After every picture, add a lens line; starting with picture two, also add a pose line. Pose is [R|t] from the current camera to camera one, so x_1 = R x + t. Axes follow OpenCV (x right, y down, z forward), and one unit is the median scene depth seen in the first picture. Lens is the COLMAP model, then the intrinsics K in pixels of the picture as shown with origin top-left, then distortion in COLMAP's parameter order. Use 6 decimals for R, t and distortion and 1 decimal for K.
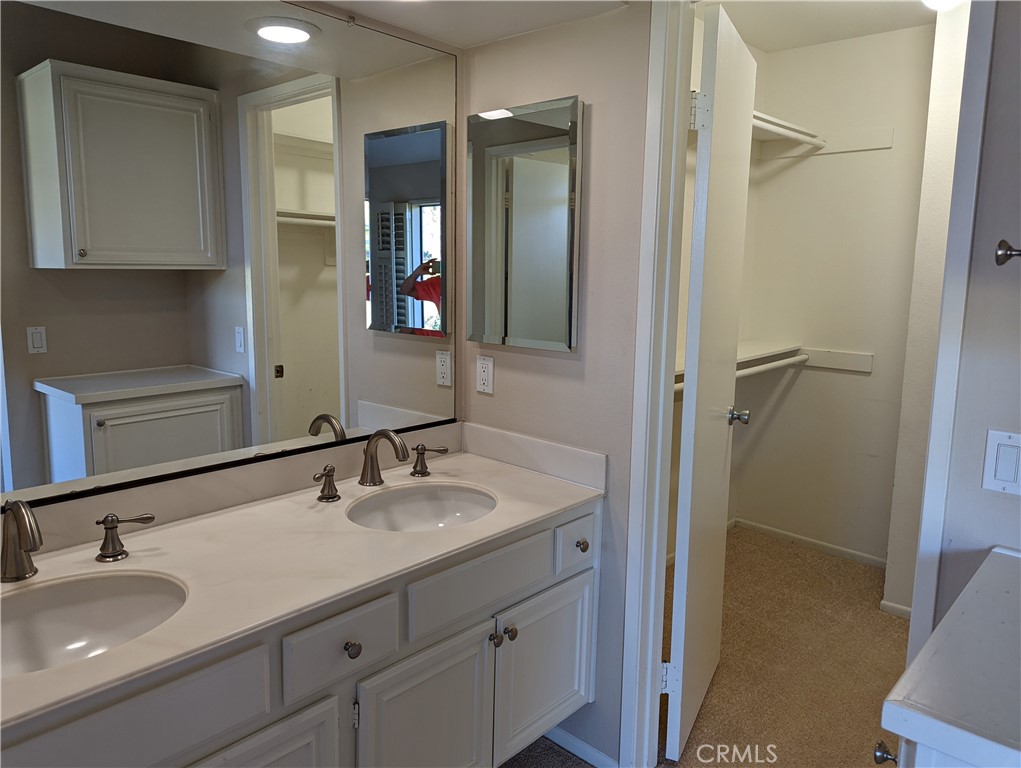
lens RADIAL K [[729.9, 0, 507.8], [0, 729.9, 376.7], [0, 0, 1]] dist [0.058025, -0.033846]
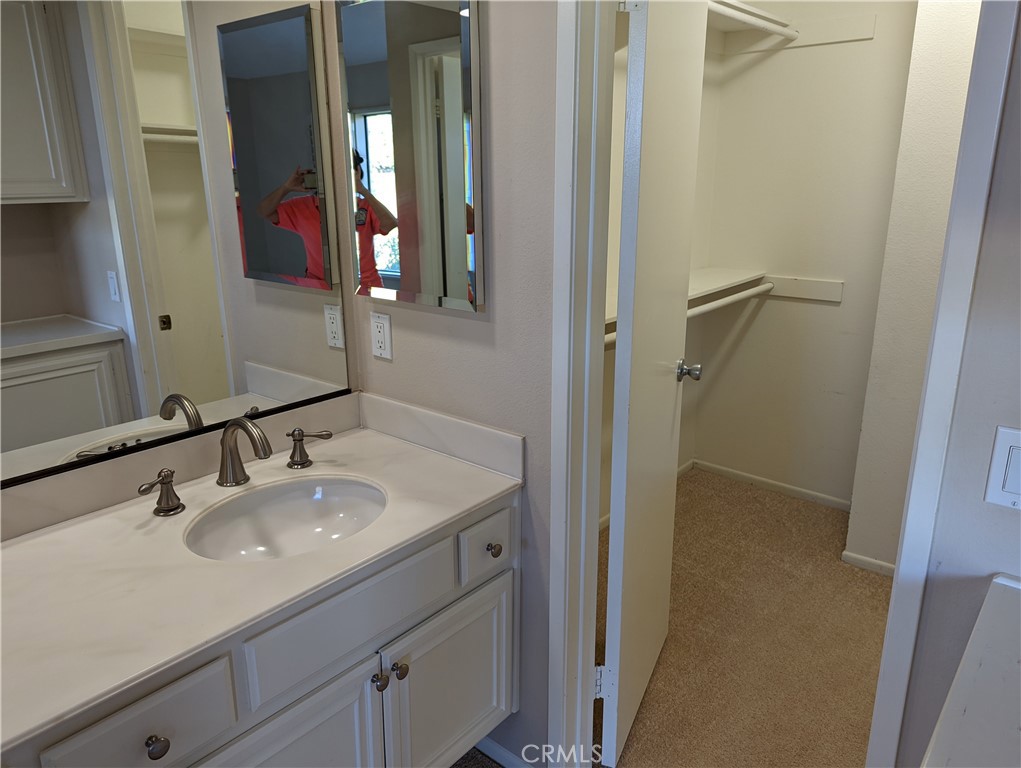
lens RADIAL K [[729.9, 0, 508.2], [0, 729.9, 387.7], [0, 0, 1]] dist [0.058025, -0.033846]
pose [[0.998795, -0.032710, 0.036595, 0.076076], [0.027691, 0.991112, 0.130114, -0.046019], [-0.040525, -0.128944, 0.990823, 0.167760]]
